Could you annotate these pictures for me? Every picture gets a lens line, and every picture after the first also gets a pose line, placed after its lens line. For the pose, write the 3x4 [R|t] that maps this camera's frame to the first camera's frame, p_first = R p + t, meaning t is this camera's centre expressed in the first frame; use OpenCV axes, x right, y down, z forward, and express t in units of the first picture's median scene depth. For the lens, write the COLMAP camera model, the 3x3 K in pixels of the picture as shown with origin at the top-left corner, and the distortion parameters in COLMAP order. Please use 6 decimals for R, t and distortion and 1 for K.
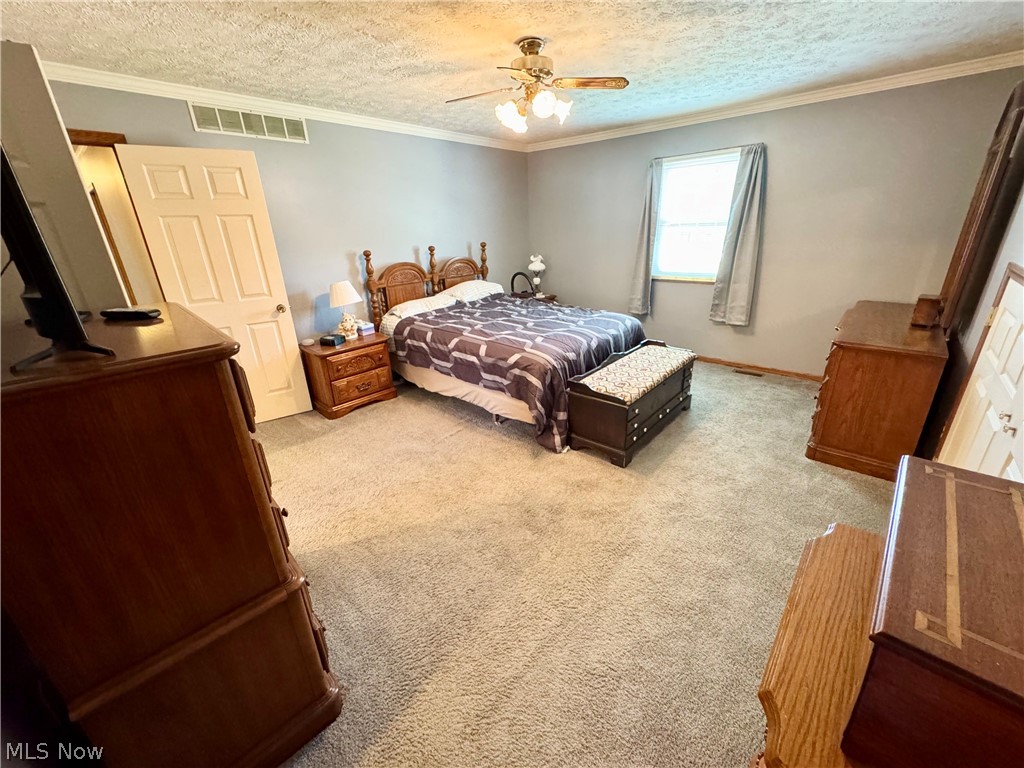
lens RADIAL K [[409.7, 0, 512.0], [0, 409.7, 384.0], [0, 0, 1]] dist [0.000231, 0.000363]
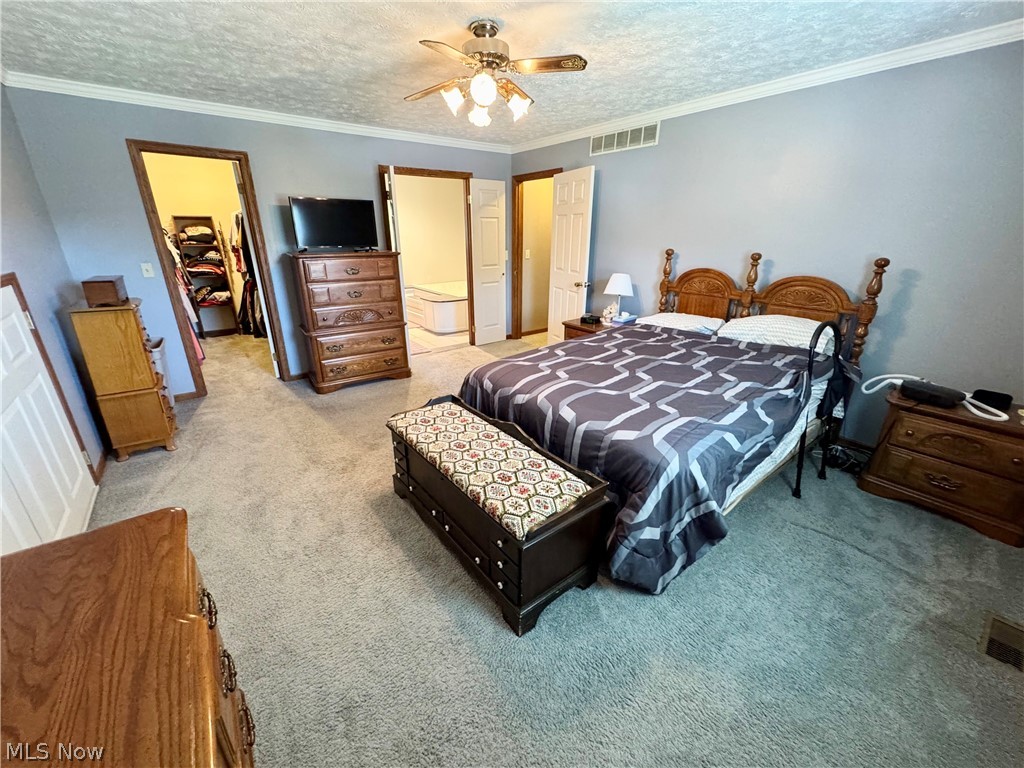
lens RADIAL K [[409.7, 0, 512.0], [0, 409.7, 384.0], [0, 0, 1]] dist [0.000231, 0.000363]
pose [[-0.158826, 0.374253, -0.913624, 0.701075], [-0.357832, 0.840634, 0.406560, -0.334105], [0.920180, 0.391496, 0.000405, 0.827007]]
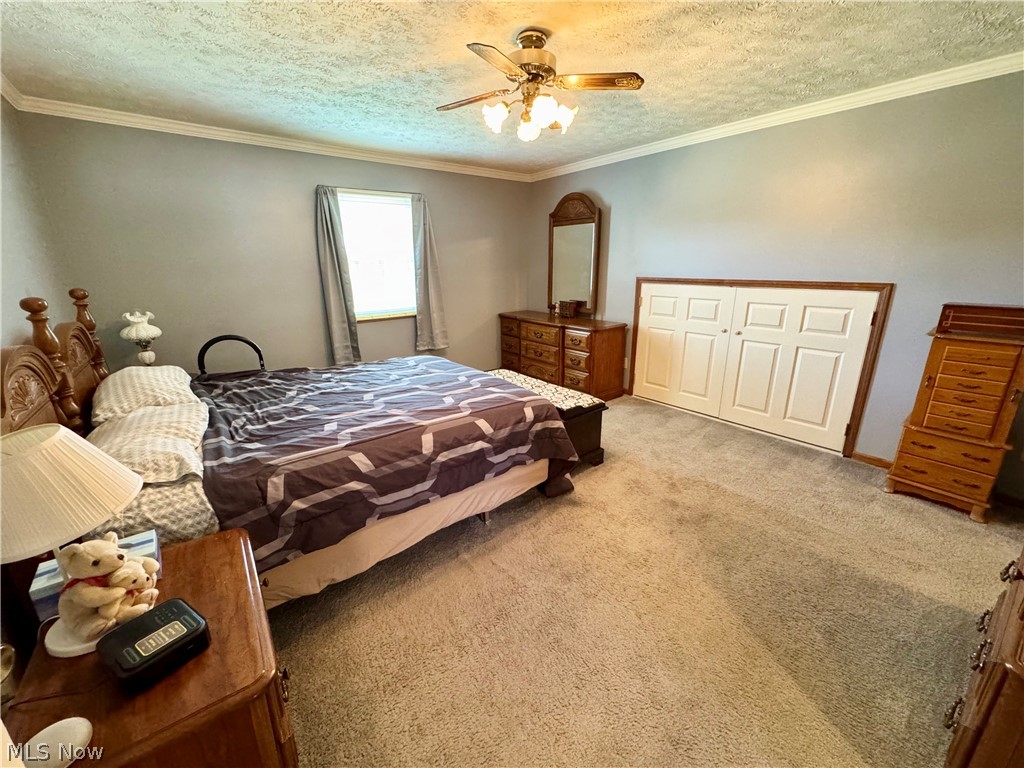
lens RADIAL K [[409.7, 0, 512.0], [0, 409.7, 384.0], [0, 0, 1]] dist [0.000231, 0.000363]
pose [[0.162634, -0.253600, 0.953539, -0.673177], [0.362642, 0.914130, 0.181267, -0.246014], [-0.917628, 0.316314, 0.240634, 0.753007]]
